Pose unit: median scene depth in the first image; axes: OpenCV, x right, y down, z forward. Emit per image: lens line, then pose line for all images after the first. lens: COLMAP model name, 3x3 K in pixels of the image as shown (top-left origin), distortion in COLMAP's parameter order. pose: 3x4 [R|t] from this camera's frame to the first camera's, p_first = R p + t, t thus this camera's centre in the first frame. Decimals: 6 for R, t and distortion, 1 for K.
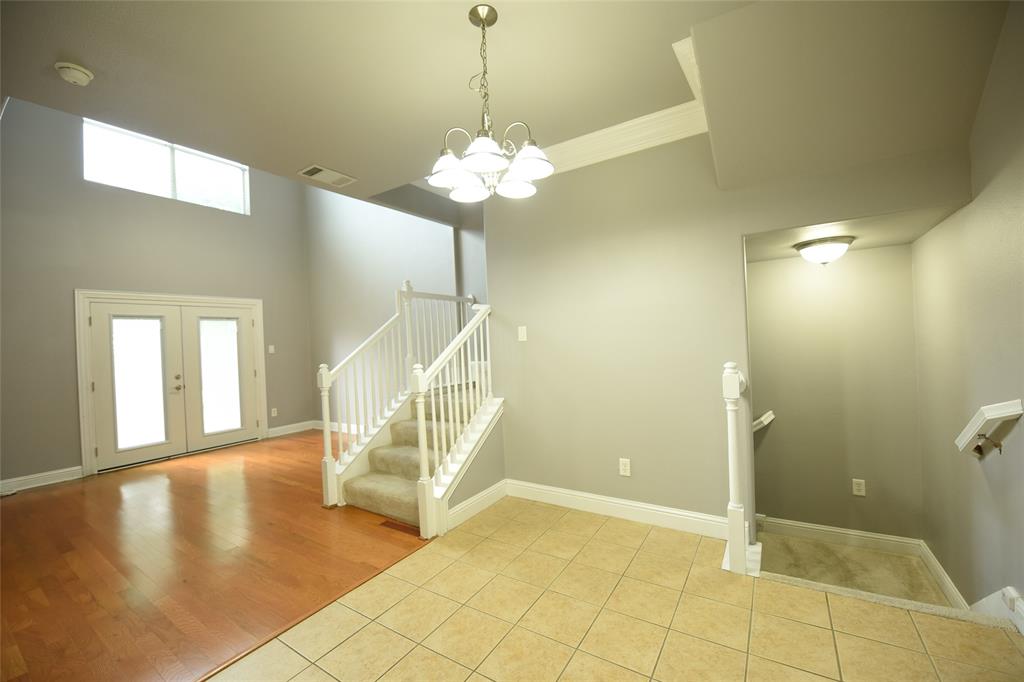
lens RADIAL K [[408.2, 0, 512.7], [0, 408.2, 342.1], [0, 0, 1]] dist [-0.018754, -0.001116]
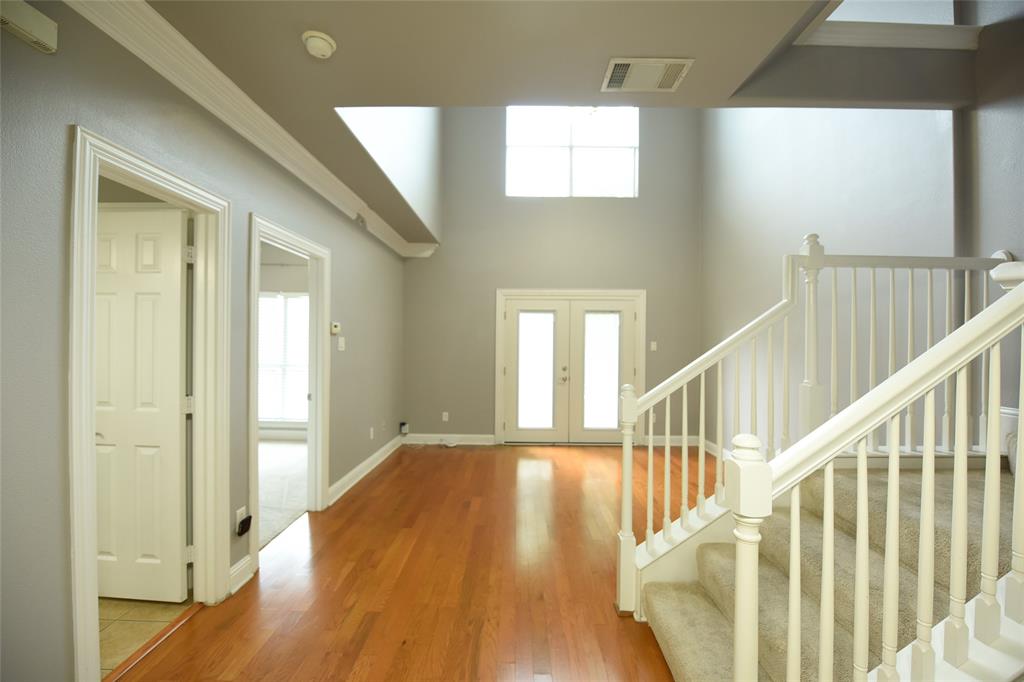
lens RADIAL K [[408.2, 0, 512.7], [0, 408.2, 341.3], [0, 0, 1]] dist [-0.018754, -0.001116]
pose [[0.537042, 0.048587, -0.842155, -0.024752], [-0.032170, 0.998793, 0.037109, -0.020762], [0.842942, 0.007163, 0.537957, 0.359654]]
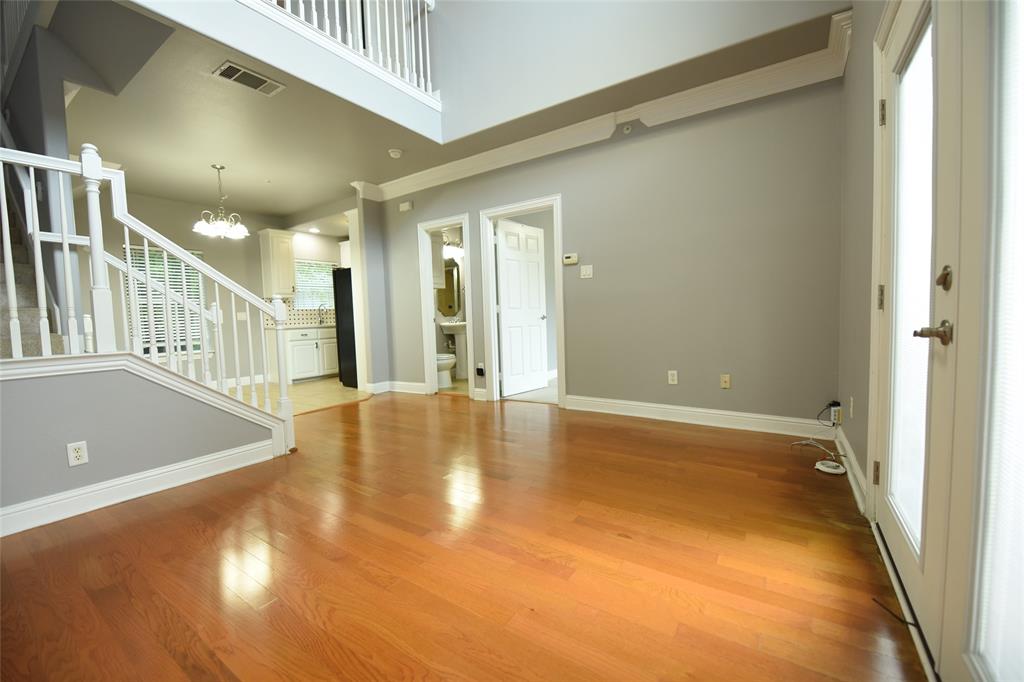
lens RADIAL K [[408.2, 0, 516.5], [0, 408.2, 342.1], [0, 0, 1]] dist [-0.018754, -0.001116]
pose [[-0.997057, 0.074709, 0.017199, -0.699174], [0.075670, 0.995046, 0.064477, 0.099162], [-0.012297, 0.065589, -0.997771, 1.318947]]
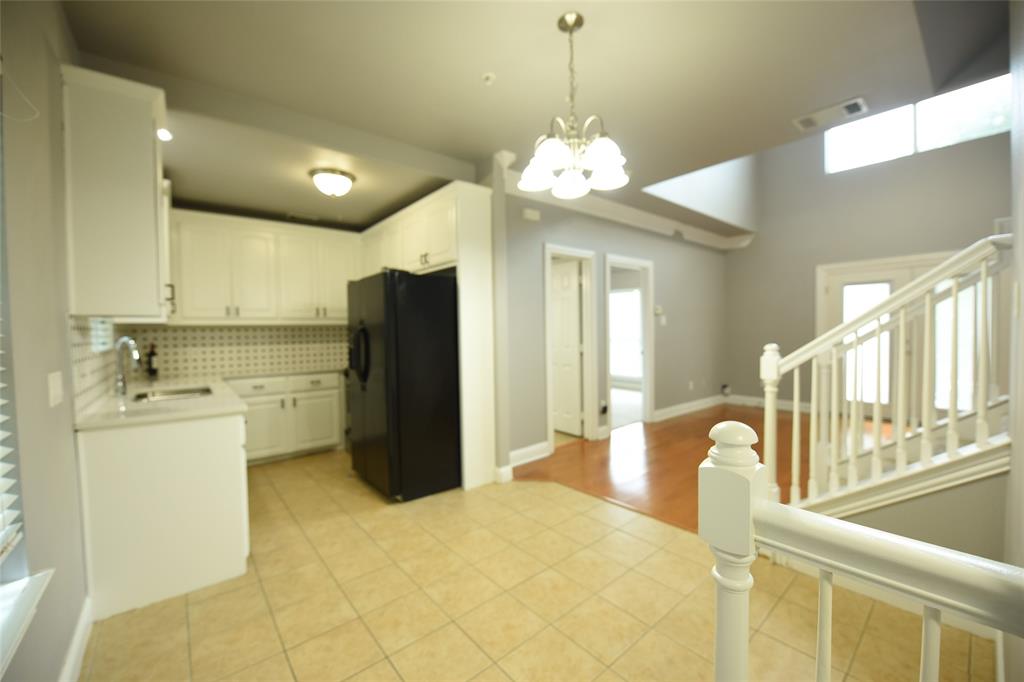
lens RADIAL K [[408.2, 0, 517.7], [0, 408.2, 343.0], [0, 0, 1]] dist [-0.018754, -0.001116]
pose [[-0.284408, 0.083327, -0.955075, 0.396670], [0.031572, 0.996489, 0.077538, -0.017084], [0.958183, -0.008101, -0.286041, 0.432272]]
